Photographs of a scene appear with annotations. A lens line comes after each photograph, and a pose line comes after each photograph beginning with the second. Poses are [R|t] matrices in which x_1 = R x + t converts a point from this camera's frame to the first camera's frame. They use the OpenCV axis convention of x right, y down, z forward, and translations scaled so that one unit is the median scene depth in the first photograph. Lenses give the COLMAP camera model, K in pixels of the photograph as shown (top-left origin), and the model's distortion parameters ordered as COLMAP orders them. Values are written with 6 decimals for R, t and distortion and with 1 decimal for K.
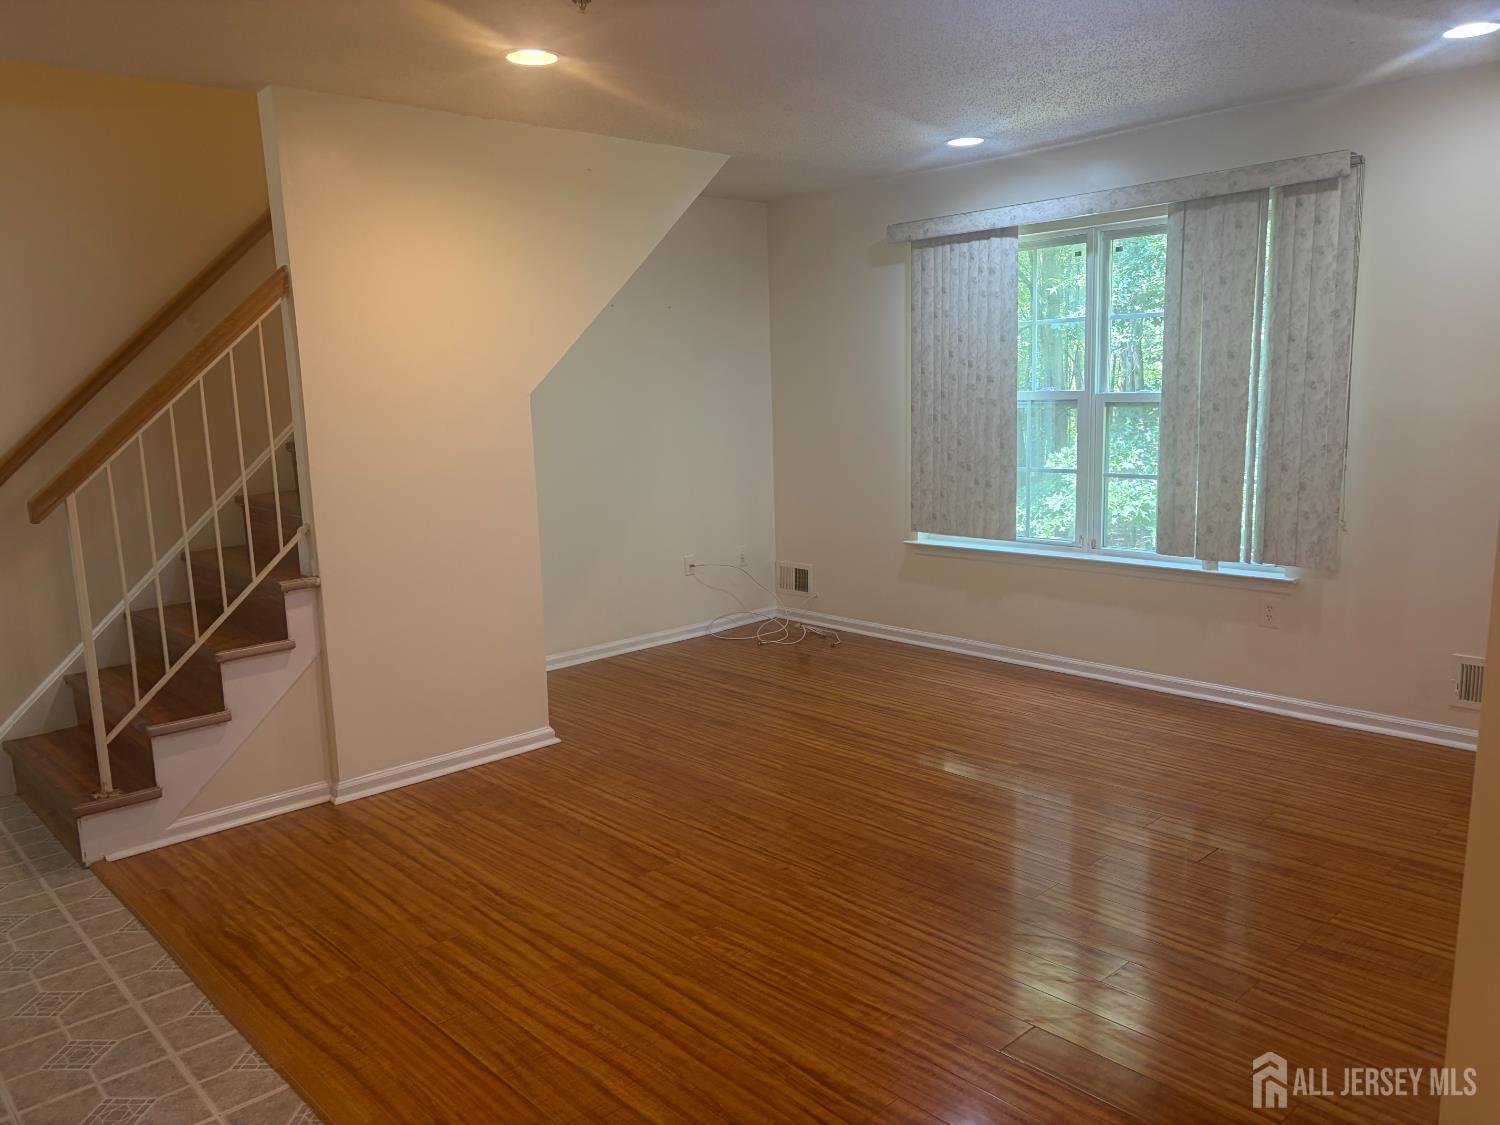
lens RADIAL K [[1116.3, 0, 745.0], [0, 1116.3, 564.7], [0, 0, 1]] dist [0.095307, -0.082836]
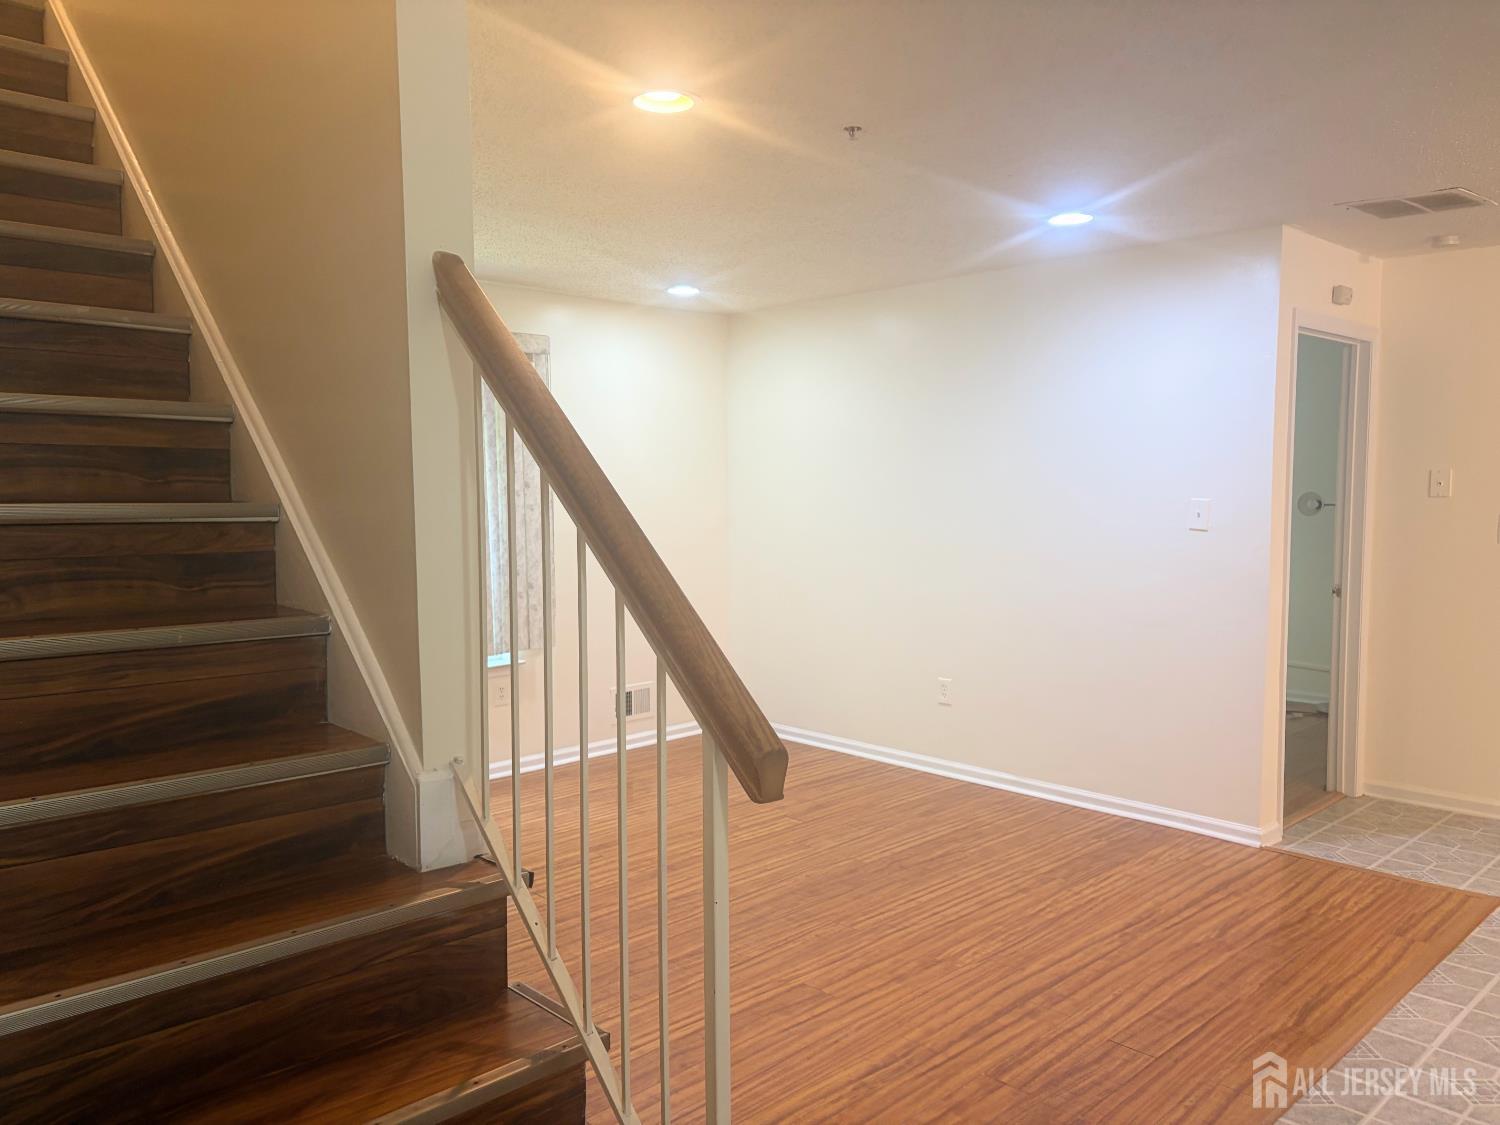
lens RADIAL K [[1116.3, 0, 745.0], [0, 1116.3, 564.7], [0, 0, 1]] dist [0.095307, -0.082836]
pose [[-0.010303, -0.037514, 0.999243, -0.963099], [0.164055, 0.985692, 0.038697, -0.130110], [-0.986397, 0.164329, -0.004001, 0.925773]]
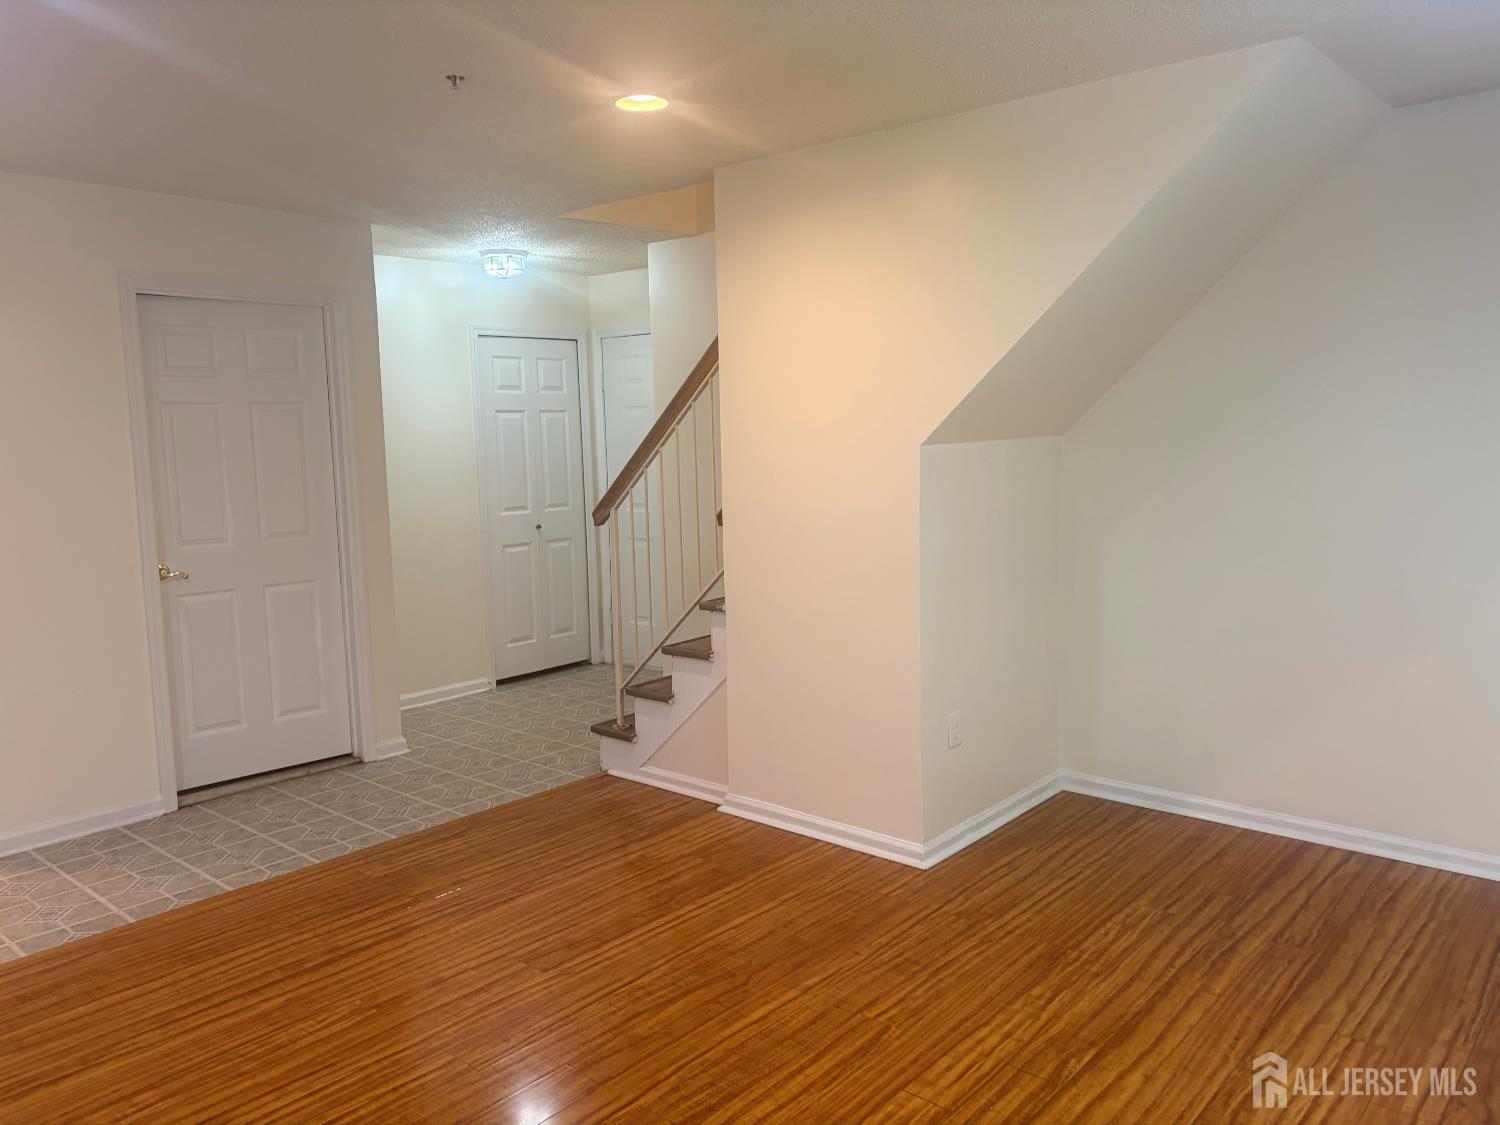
lens RADIAL K [[1116.3, 0, 745.0], [0, 1116.3, 564.7], [0, 0, 1]] dist [0.095307, -0.082836]
pose [[0.112561, 0.150269, -0.982216, 0.759284], [-0.136822, 0.981426, 0.134469, -0.196077], [0.984180, 0.119253, 0.131031, 0.932171]]
